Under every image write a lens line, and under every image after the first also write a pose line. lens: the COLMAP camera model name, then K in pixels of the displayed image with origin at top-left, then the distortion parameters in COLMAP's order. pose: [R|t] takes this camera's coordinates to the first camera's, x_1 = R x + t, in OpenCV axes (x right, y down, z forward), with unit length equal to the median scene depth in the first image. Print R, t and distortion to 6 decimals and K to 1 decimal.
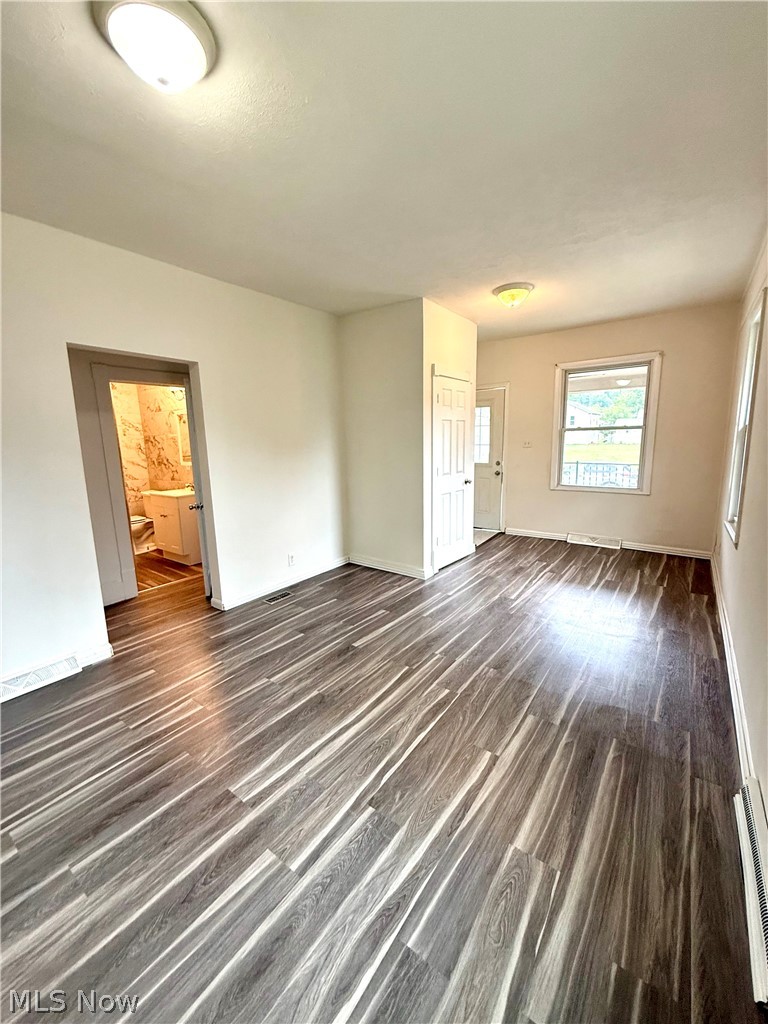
lens RADIAL K [[412.3, 0, 388.1], [0, 412.3, 508.0], [0, 0, 1]] dist [0.002322, -0.000010]
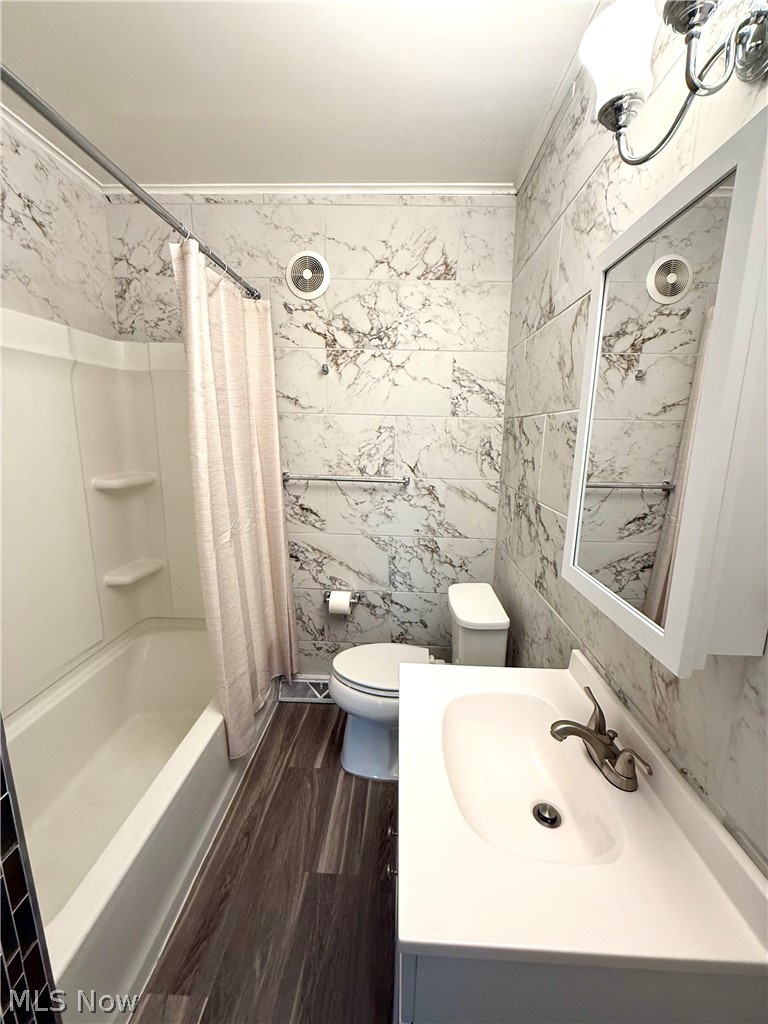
lens RADIAL K [[412.3, 0, 385.8], [0, 412.3, 513.0], [0, 0, 1]] dist [0.002322, -0.000010]
pose [[0.553034, 0.199790, -0.808849, -0.361067], [-0.170460, 0.977419, 0.124879, -0.125499], [0.815535, 0.068815, 0.574602, 0.740953]]
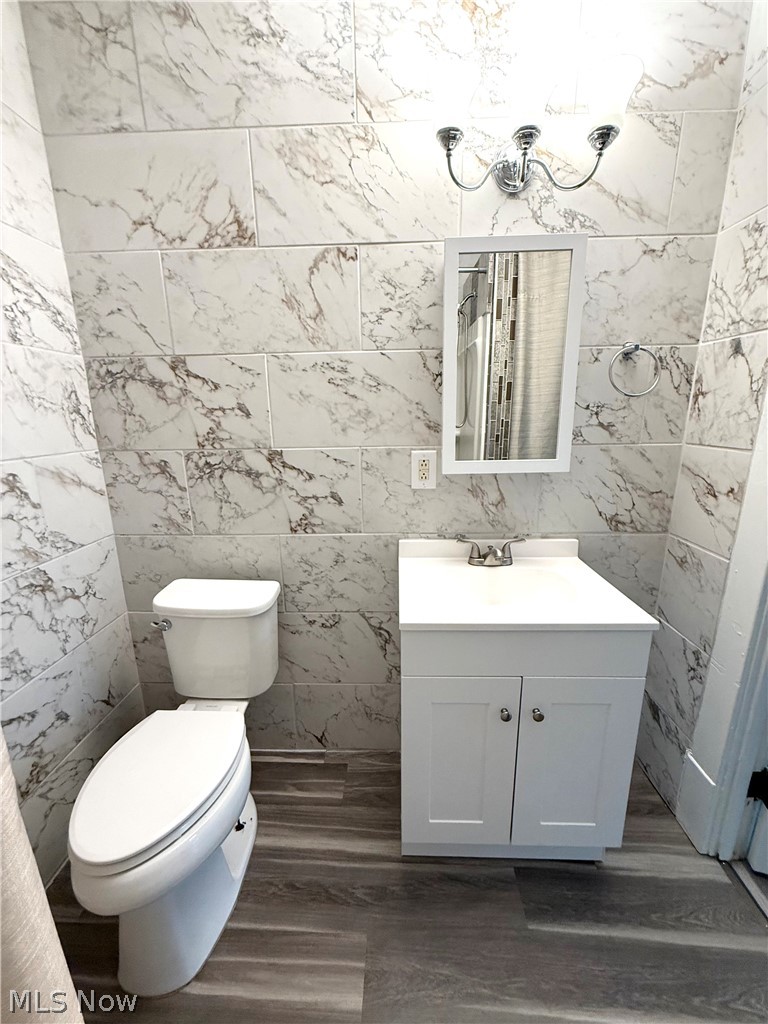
lens RADIAL K [[412.3, 0, 384.1], [0, 412.3, 513.1], [0, 0, 1]] dist [0.002322, -0.000010]
pose [[0.826071, -0.121676, 0.550274, -0.600012], [0.088067, 0.992290, 0.087208, -0.094023], [-0.556642, -0.023579, 0.830418, 0.722982]]
